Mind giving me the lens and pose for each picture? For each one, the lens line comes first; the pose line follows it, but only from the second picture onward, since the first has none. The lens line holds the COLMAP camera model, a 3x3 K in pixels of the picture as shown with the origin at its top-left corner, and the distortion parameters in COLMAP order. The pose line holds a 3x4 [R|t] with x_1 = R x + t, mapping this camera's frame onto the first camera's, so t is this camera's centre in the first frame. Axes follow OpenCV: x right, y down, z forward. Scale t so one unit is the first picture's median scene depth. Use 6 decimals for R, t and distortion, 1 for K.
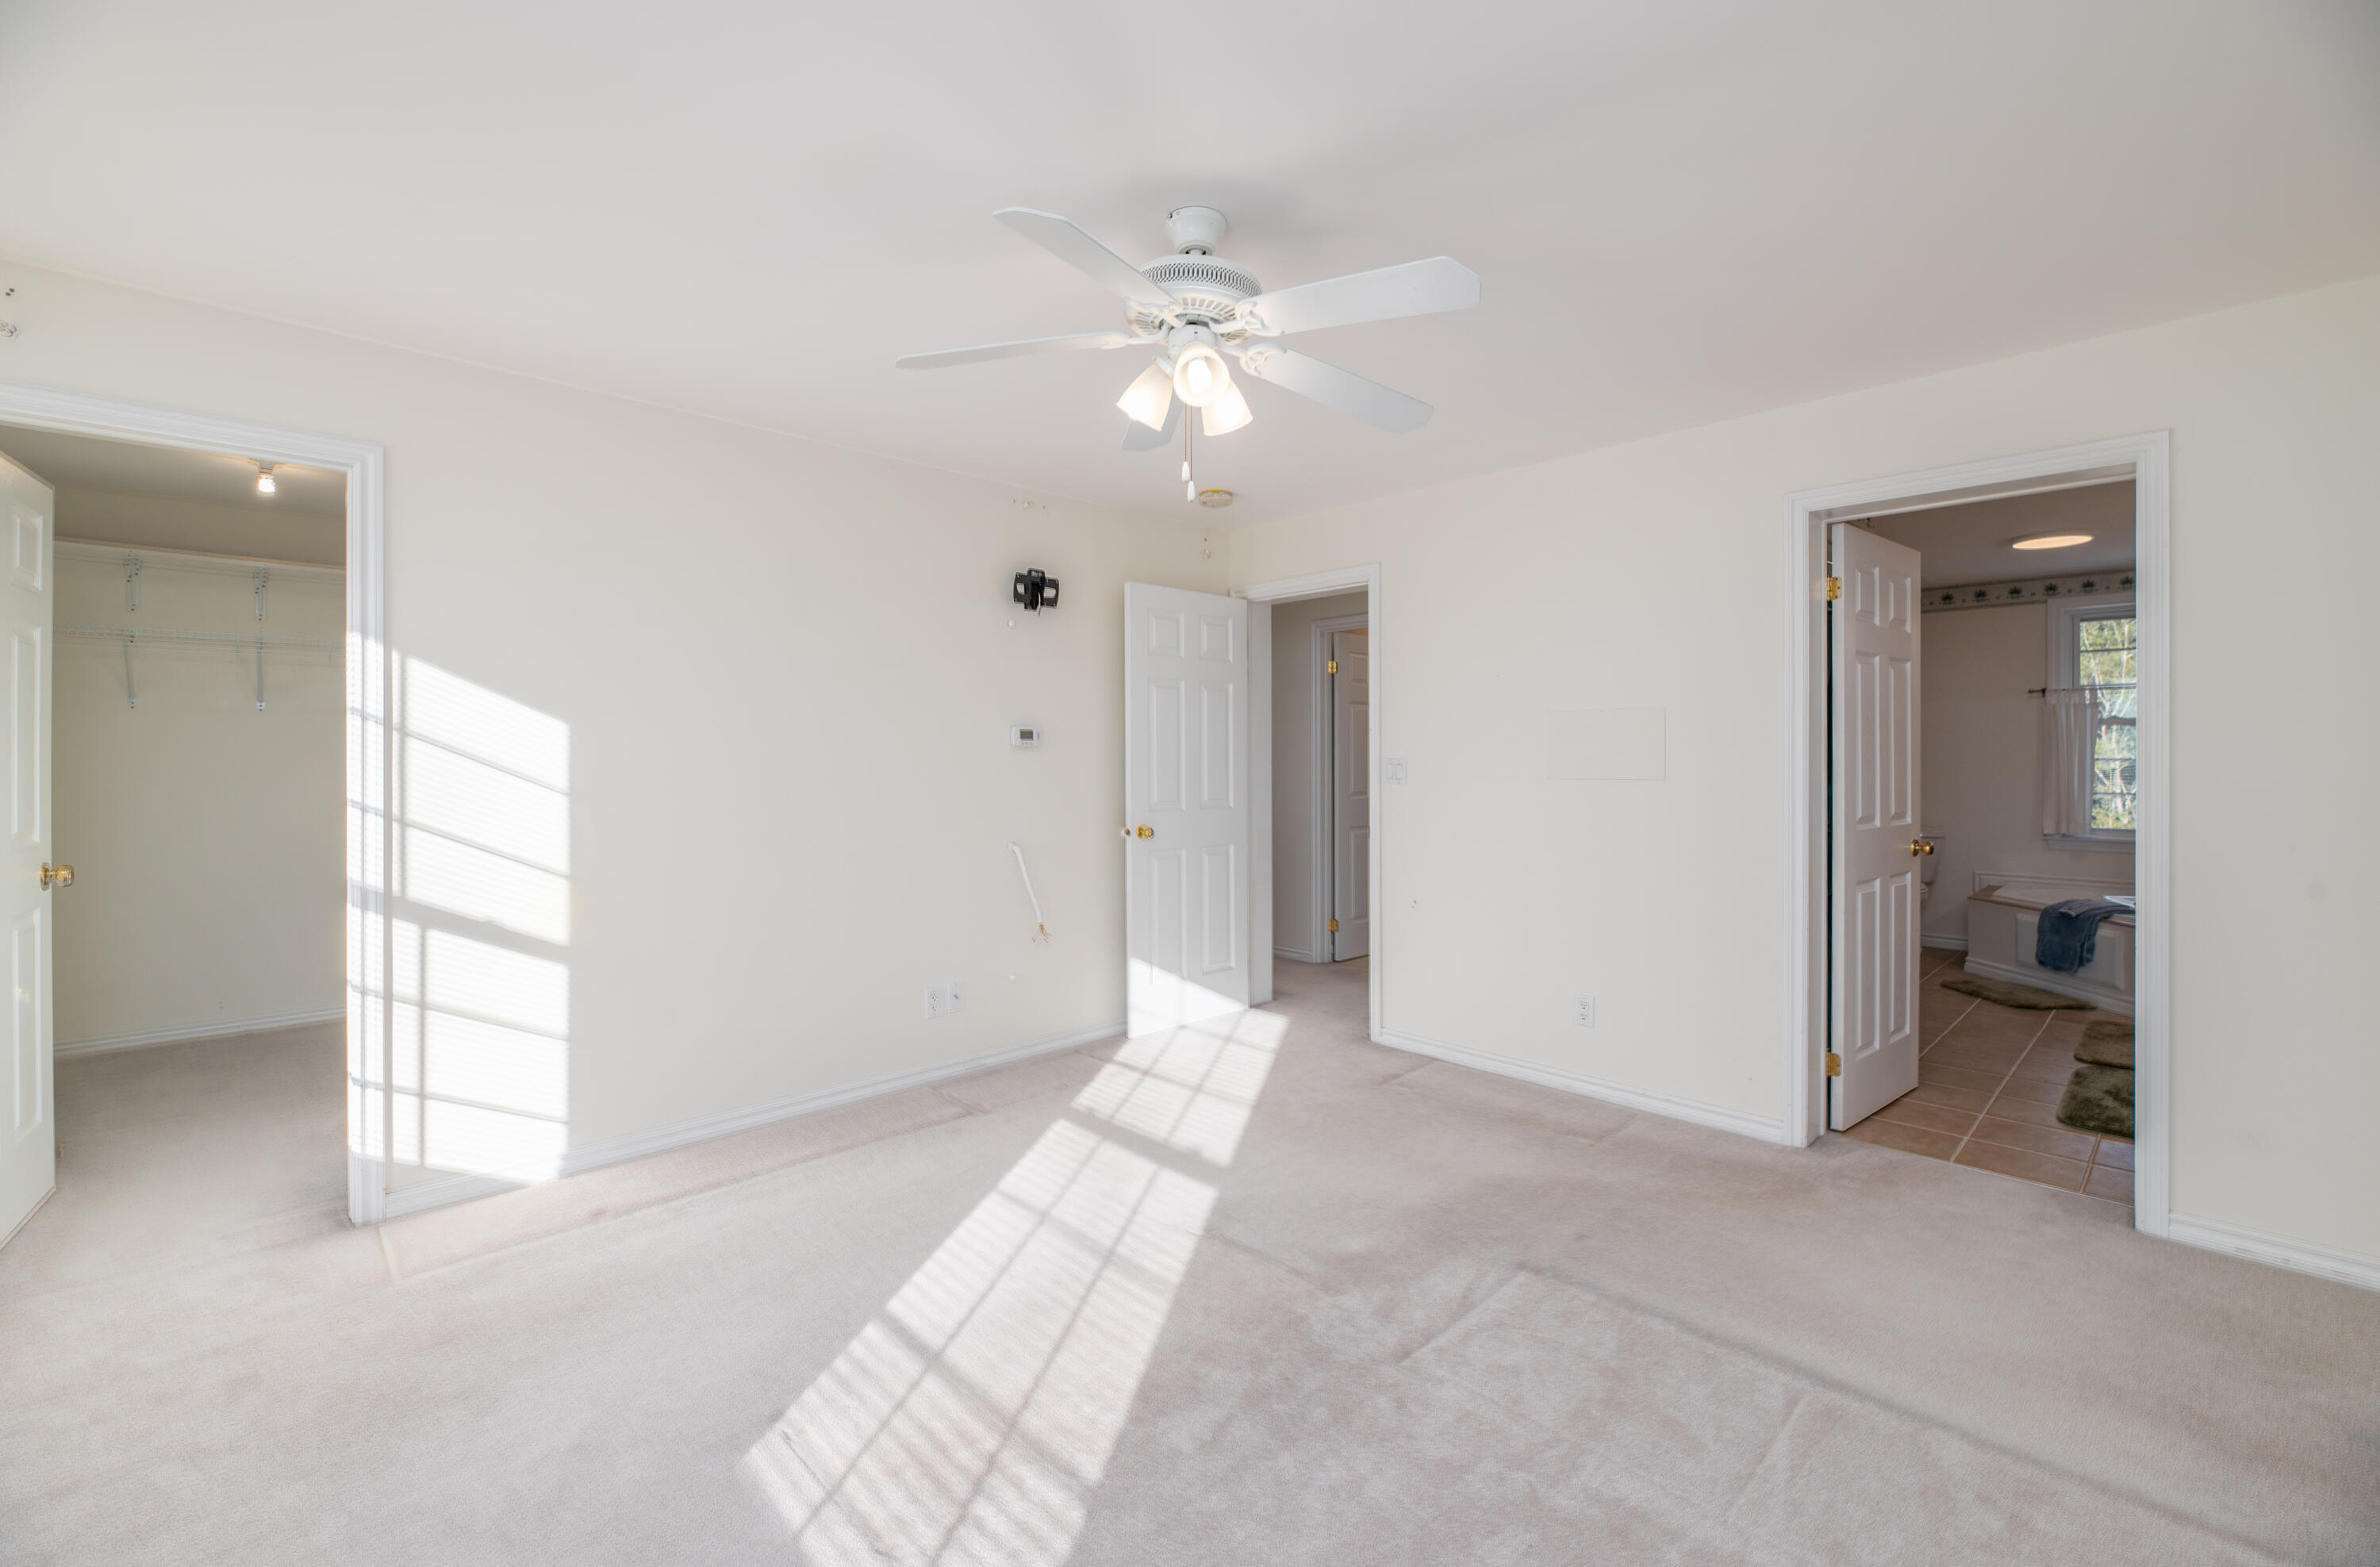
lens RADIAL K [[992.8, 0, 1199.4], [0, 992.8, 768.8], [0, 0, 1]] dist [0.000565, -0.000324]
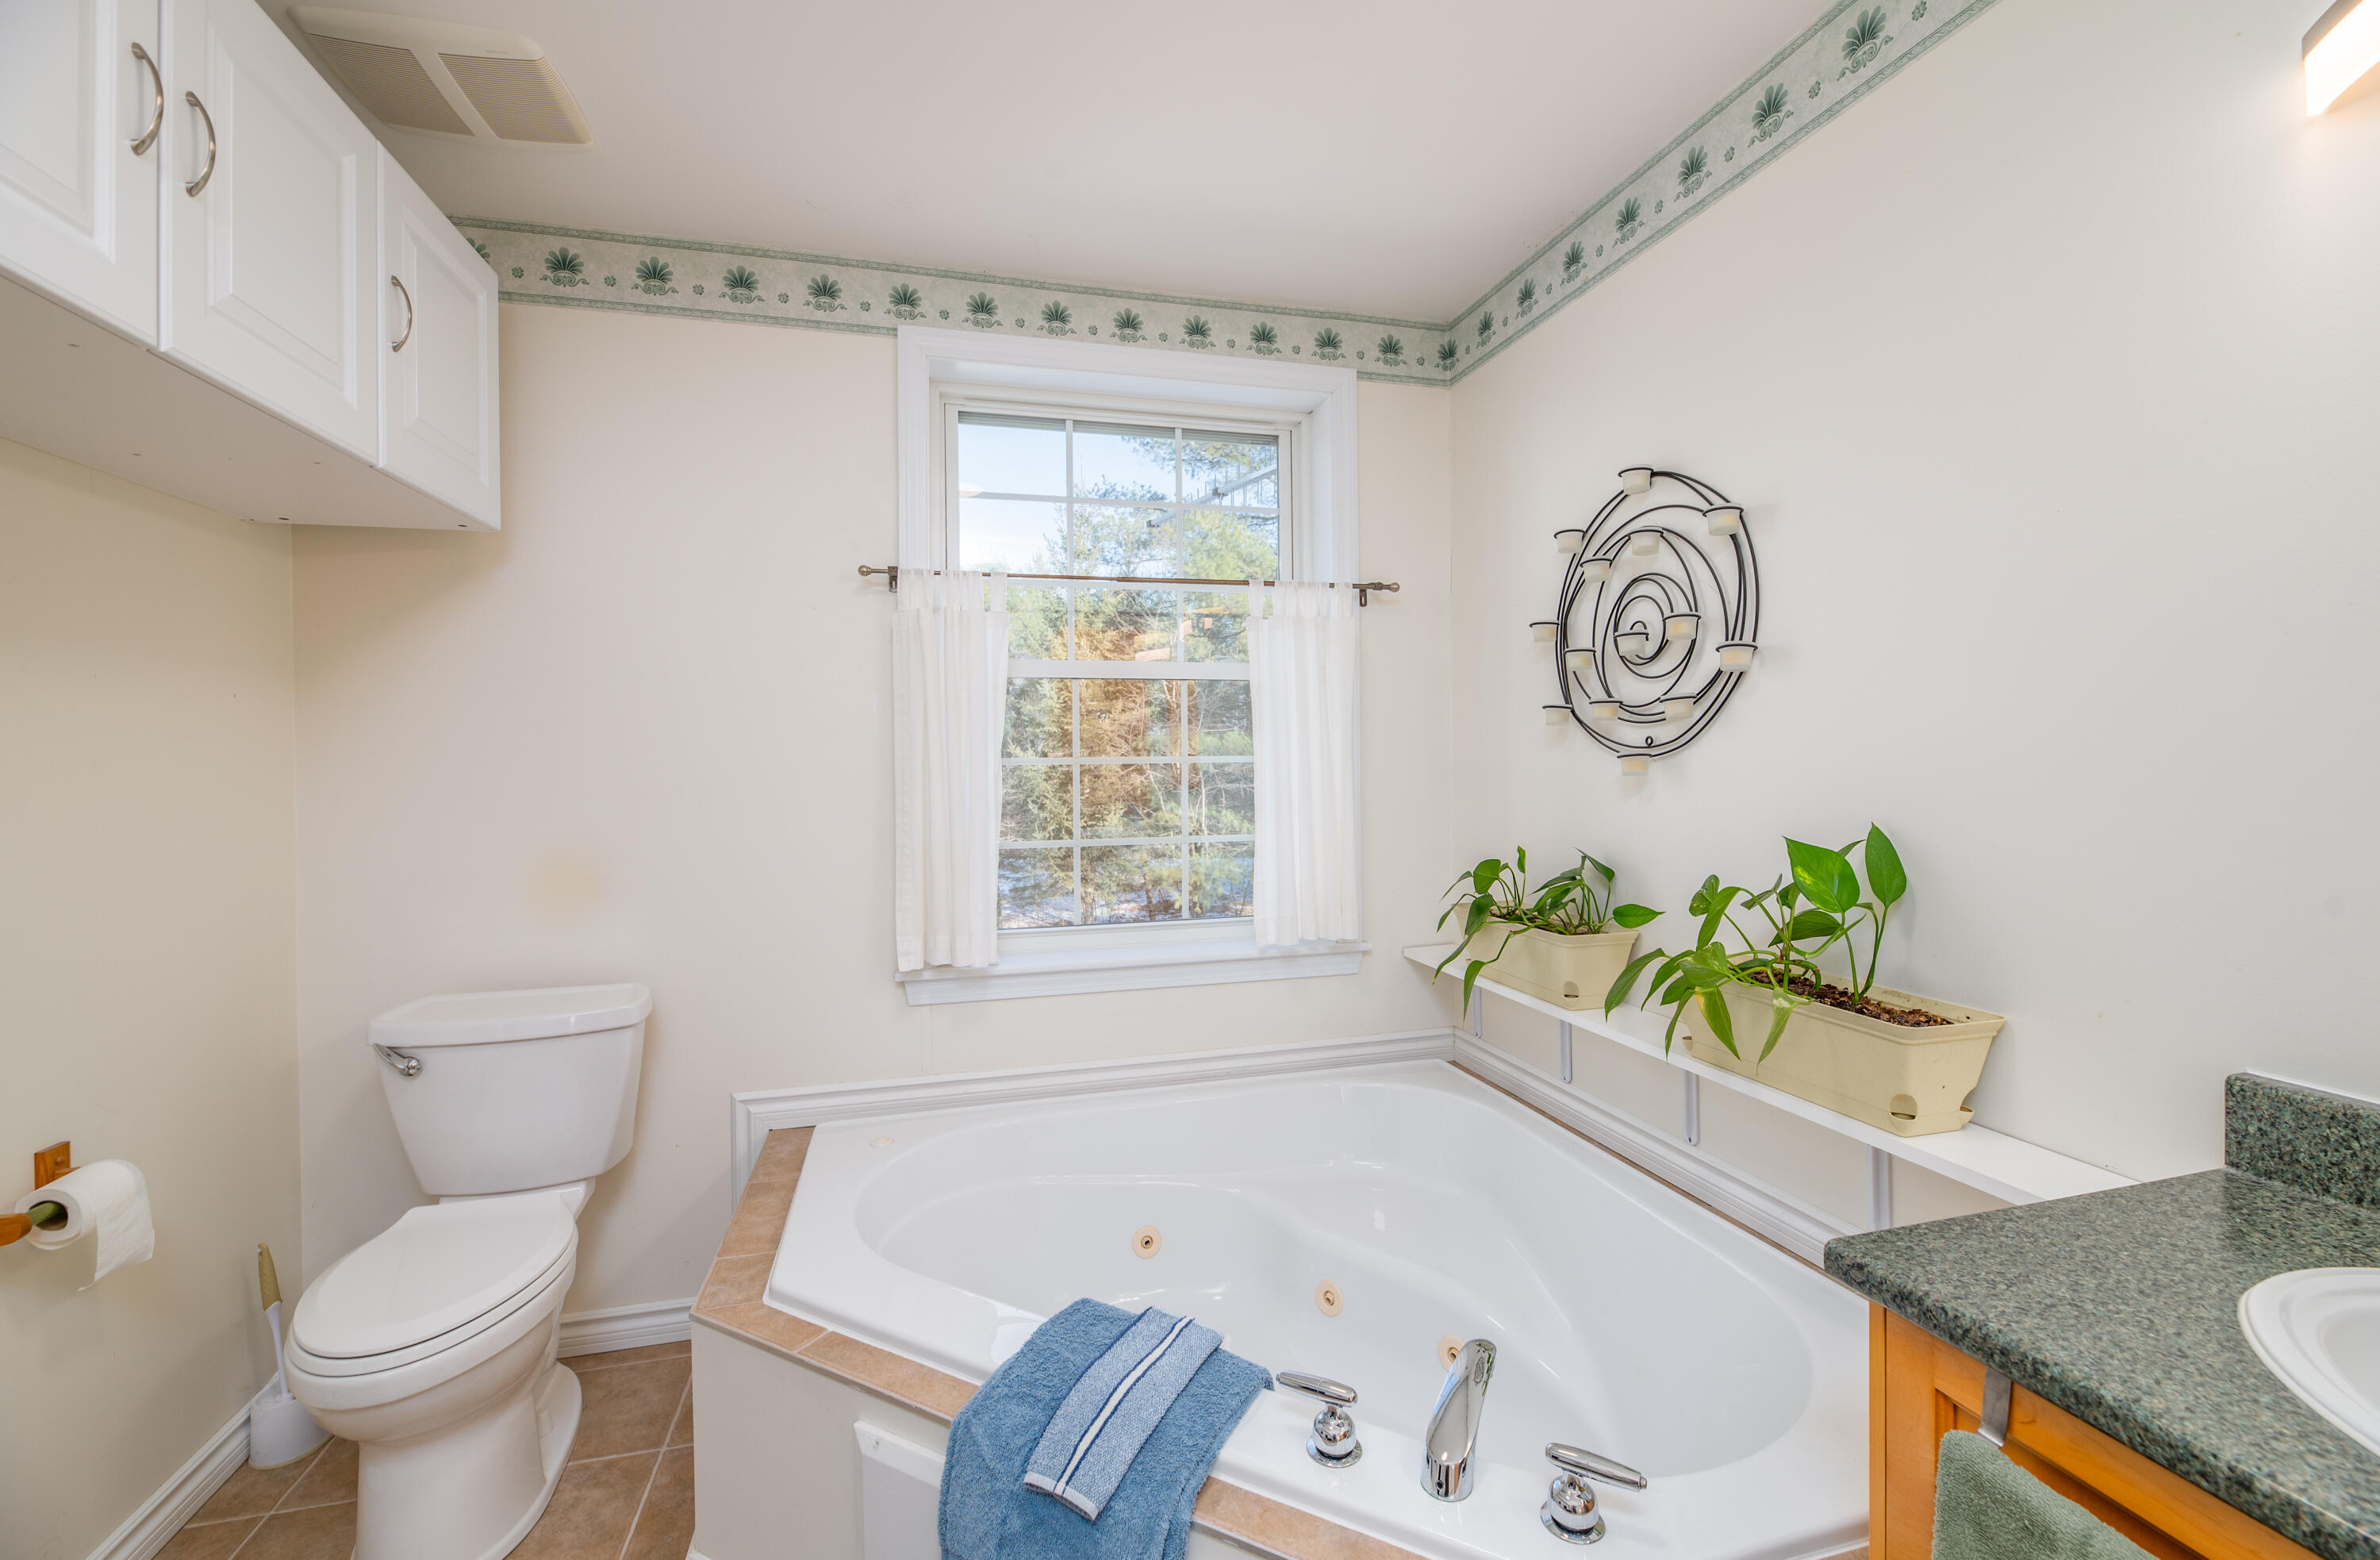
lens RADIAL K [[984.3, 0, 1193.1], [0, 984.3, 774.9], [0, 0, 1]] dist [0.000060, -0.000976]
pose [[0.489027, -0.002371, 0.872265, 0.589566], [0.010727, 0.999937, -0.003297, -0.002736], [-0.872203, 0.010969, 0.489022, 0.728583]]
